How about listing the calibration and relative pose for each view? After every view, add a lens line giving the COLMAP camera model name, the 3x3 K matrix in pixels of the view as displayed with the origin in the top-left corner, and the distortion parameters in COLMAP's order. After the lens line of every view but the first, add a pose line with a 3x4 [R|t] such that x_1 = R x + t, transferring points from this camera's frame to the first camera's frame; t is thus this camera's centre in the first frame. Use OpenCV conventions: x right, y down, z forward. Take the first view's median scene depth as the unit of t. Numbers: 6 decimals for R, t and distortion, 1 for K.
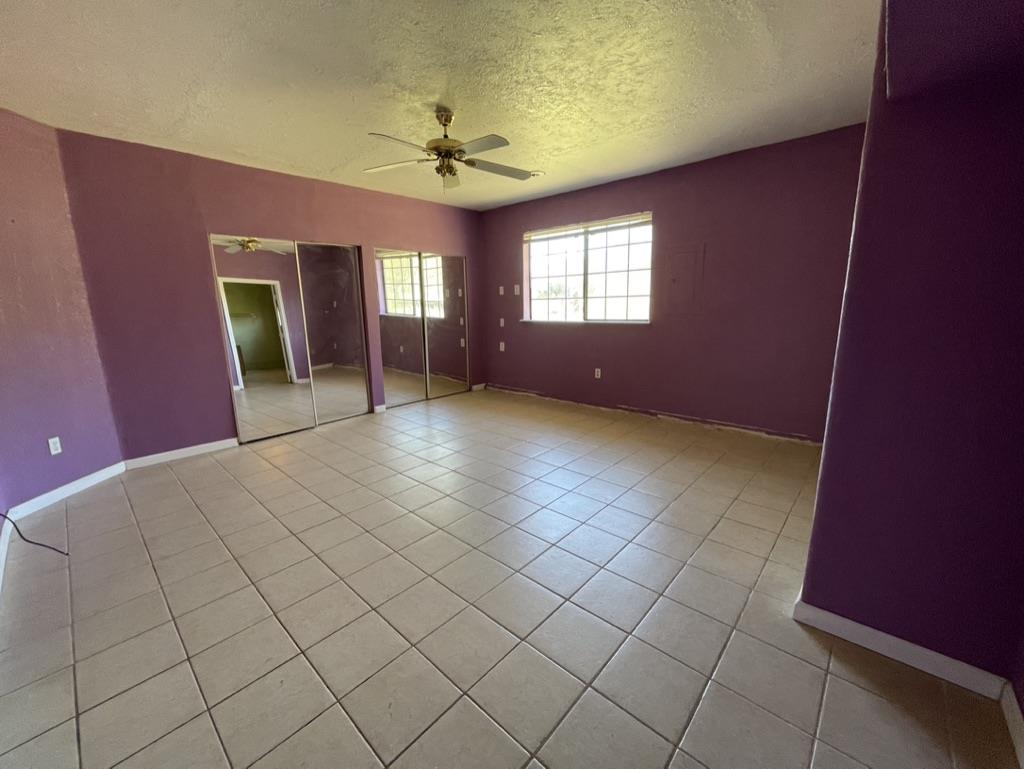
lens RADIAL K [[410.2, 0, 510.3], [0, 410.2, 382.0], [0, 0, 1]] dist [-0.002705, -0.000721]
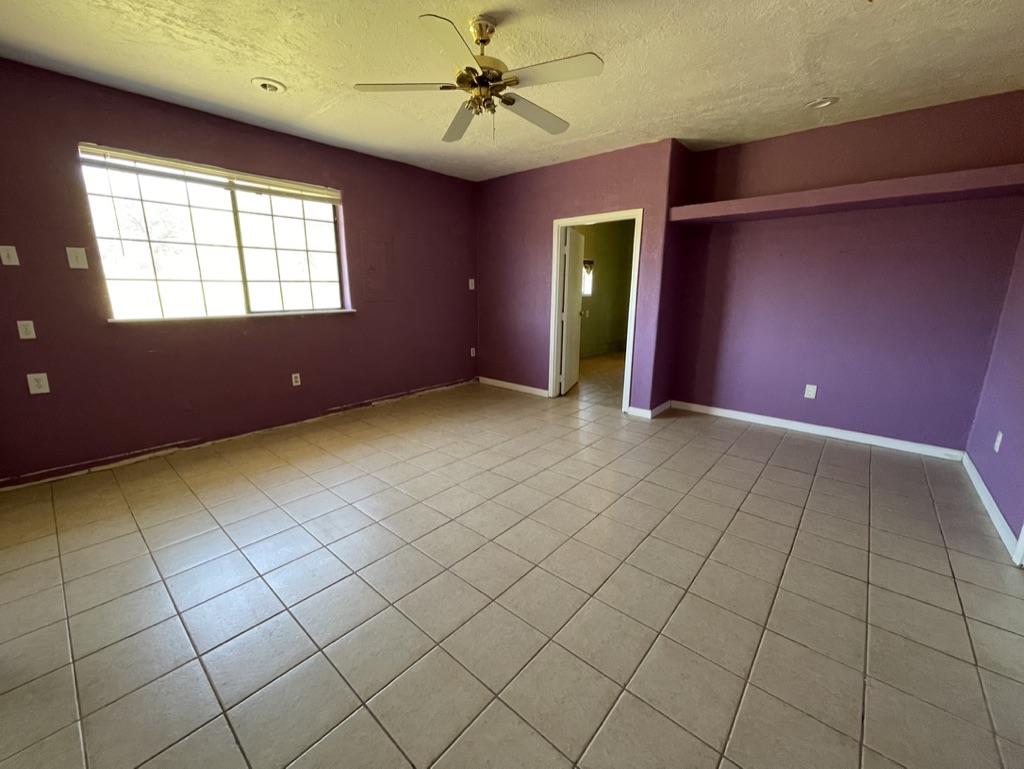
lens RADIAL K [[410.2, 0, 510.3], [0, 410.2, 382.0], [0, 0, 1]] dist [-0.002705, -0.000721]
pose [[-0.029428, -0.198385, 0.979682, -0.586551], [0.190198, 0.961089, 0.200333, -0.099283], [-0.981305, 0.192229, 0.009449, 0.618080]]
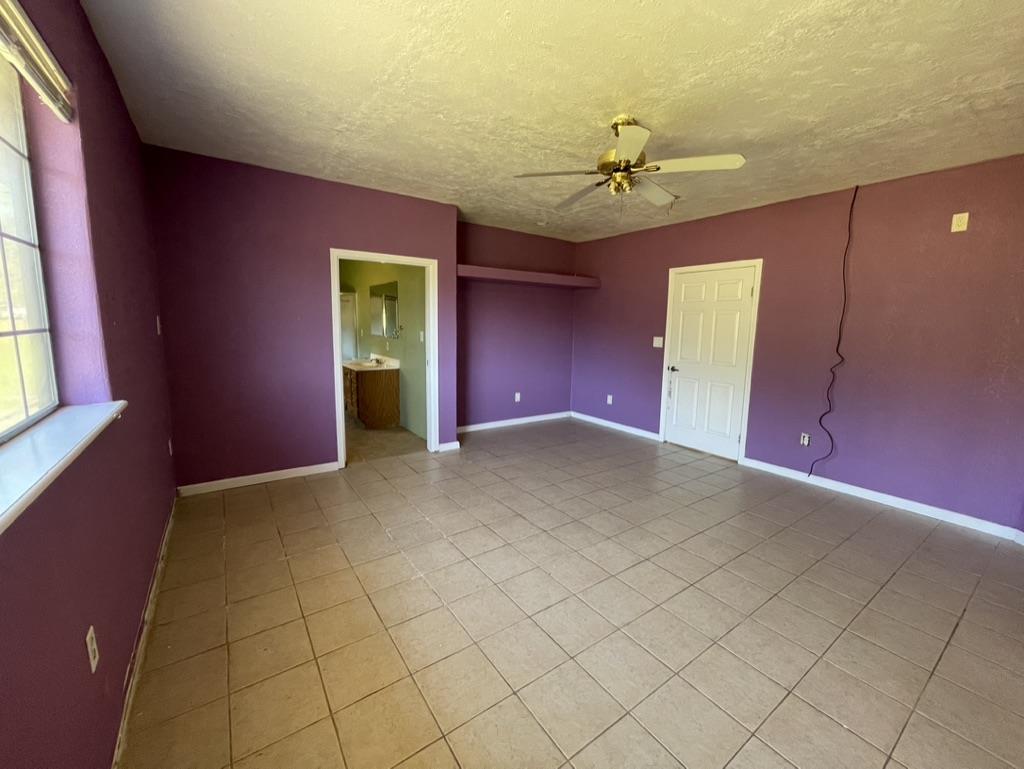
lens RADIAL K [[410.2, 0, 510.3], [0, 410.2, 382.0], [0, 0, 1]] dist [-0.002705, -0.000721]
pose [[-0.976334, -0.021173, 0.215231, -0.074453], [0.049748, 0.946523, 0.318777, -0.241791], [-0.210470, 0.321940, -0.923069, 1.164876]]
